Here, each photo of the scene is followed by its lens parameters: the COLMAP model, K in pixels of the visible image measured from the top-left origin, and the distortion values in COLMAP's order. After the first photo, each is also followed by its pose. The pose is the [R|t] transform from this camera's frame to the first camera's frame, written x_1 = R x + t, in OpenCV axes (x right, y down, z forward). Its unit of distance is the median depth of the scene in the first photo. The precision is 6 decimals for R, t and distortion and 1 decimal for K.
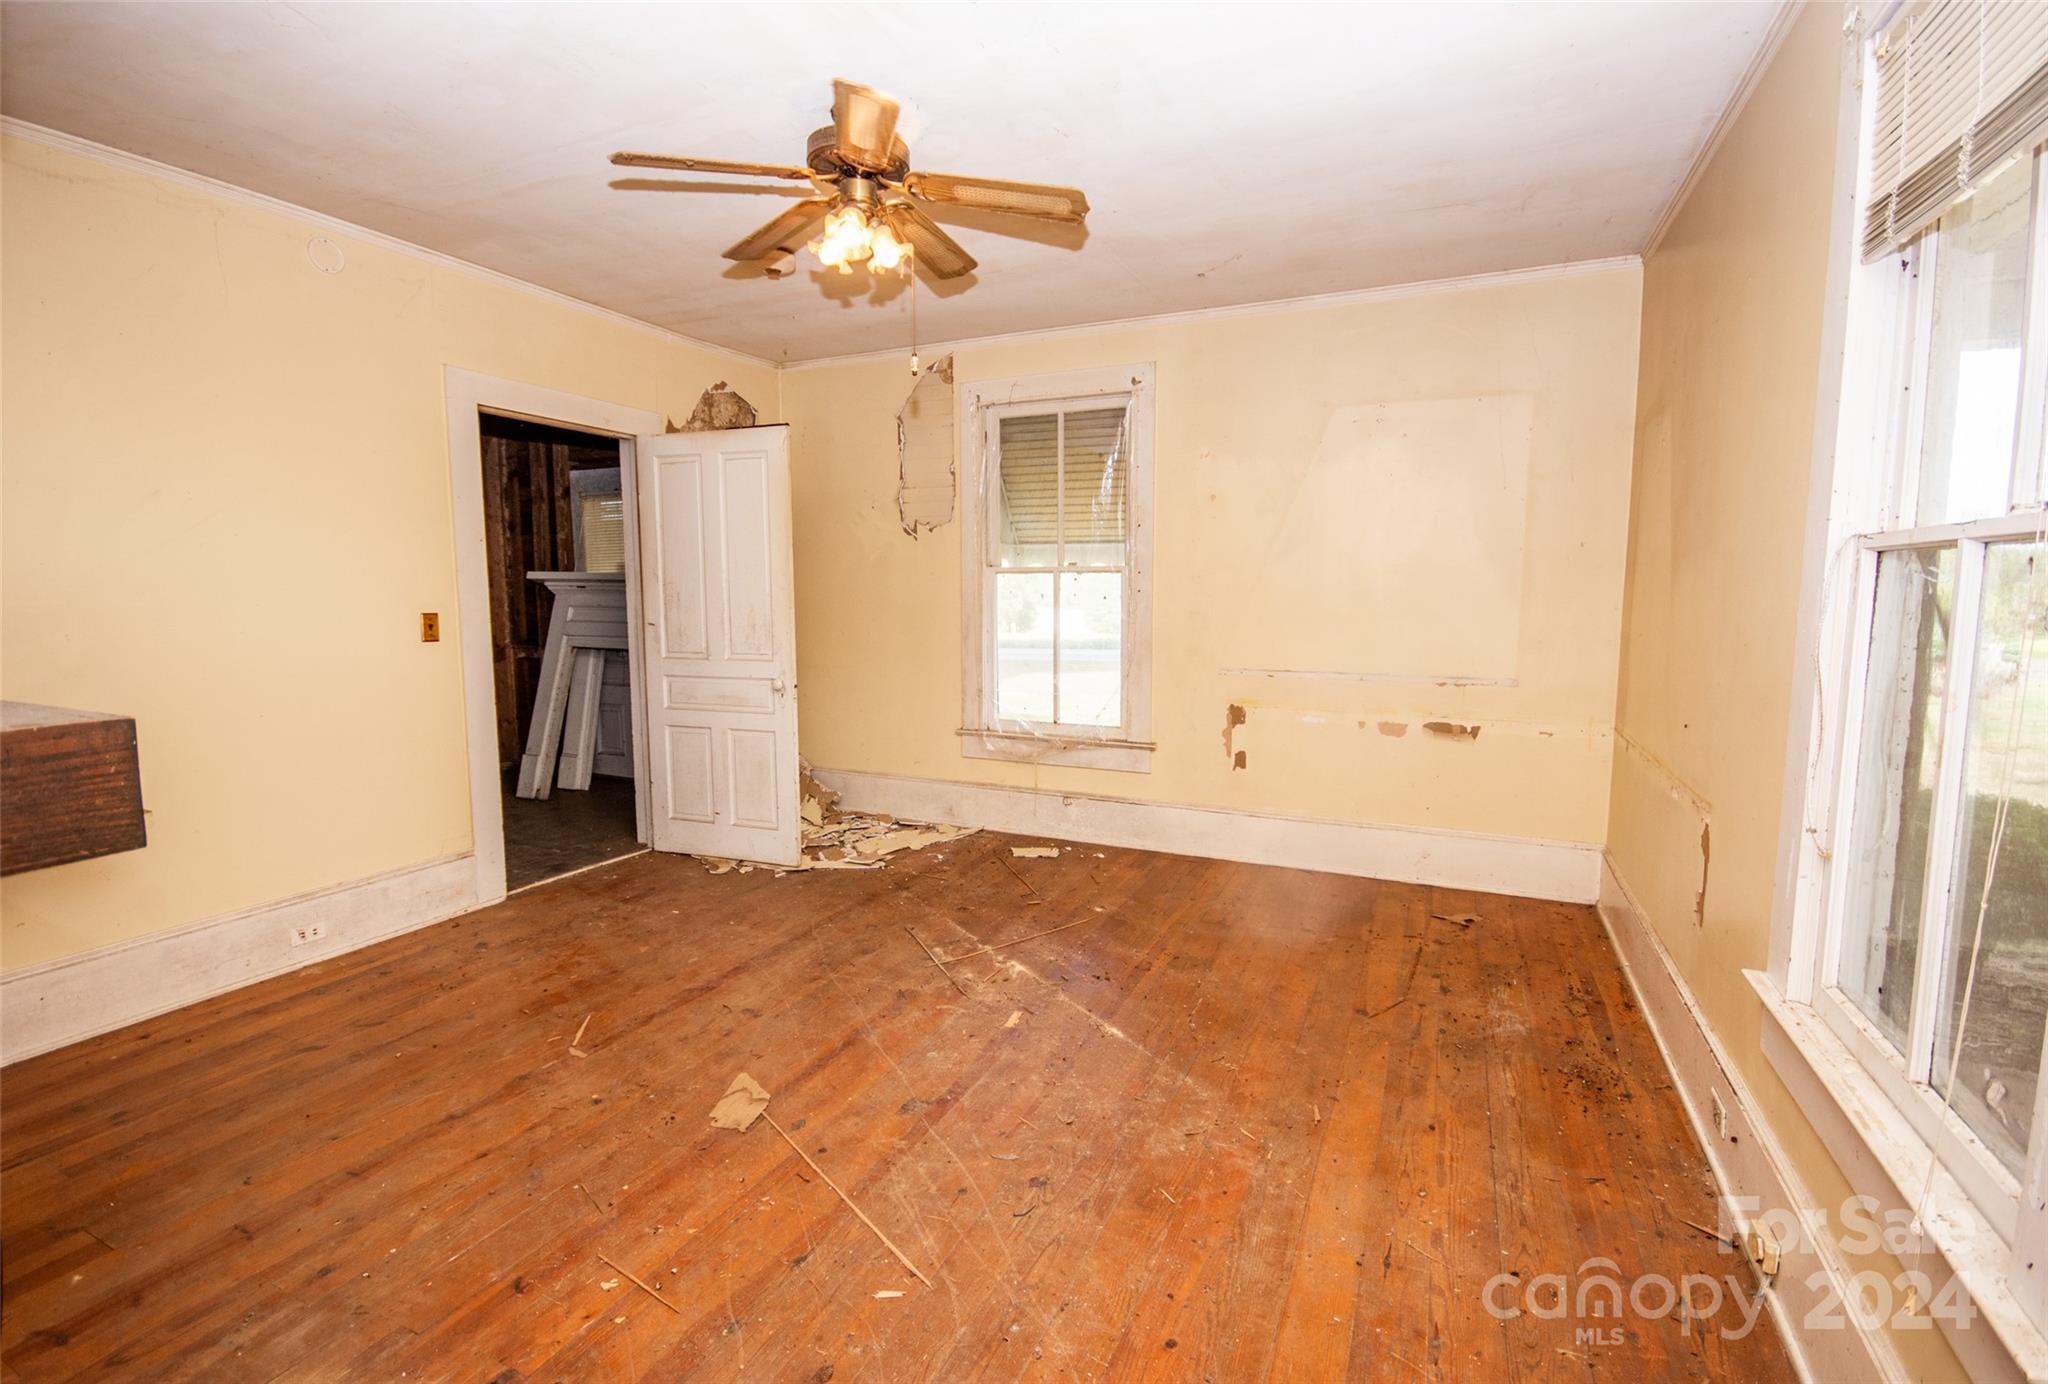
lens RADIAL K [[898.3, 0, 1016.5], [0, 898.3, 687.1], [0, 0, 1]] dist [-0.019200, 0.000132]
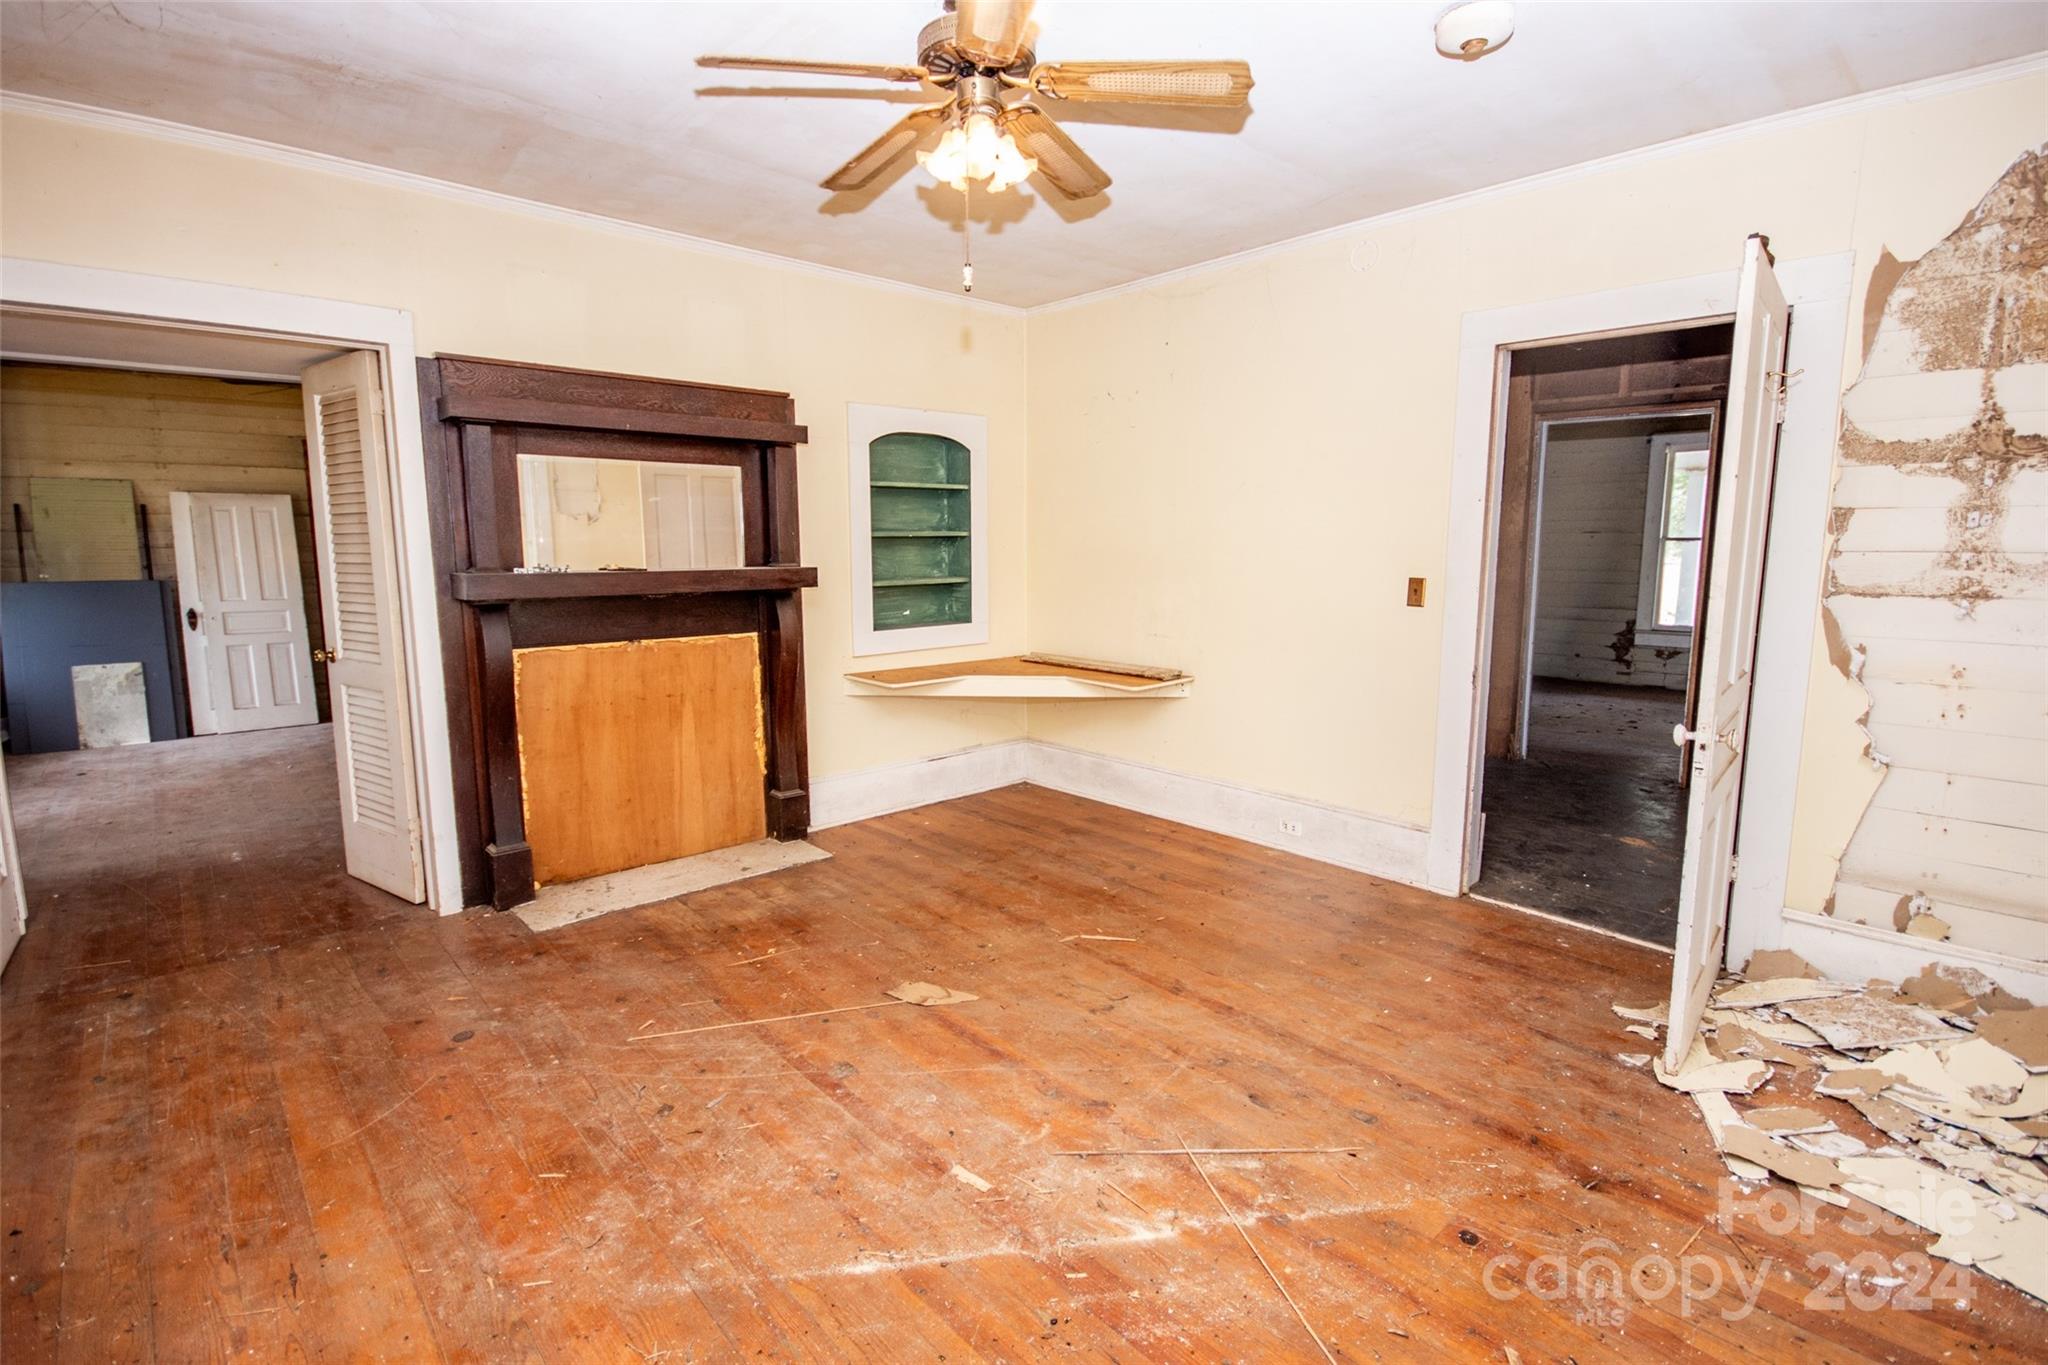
lens RADIAL K [[936.0, 0, 1028.7], [0, 936.0, 675.6], [0, 0, 1]] dist [-0.001501, -0.005309]
pose [[-0.364427, 0.130017, -0.922111, 0.593558], [-0.106619, 0.977868, 0.180016, -0.146674], [0.925108, 0.163917, -0.342499, 1.212896]]
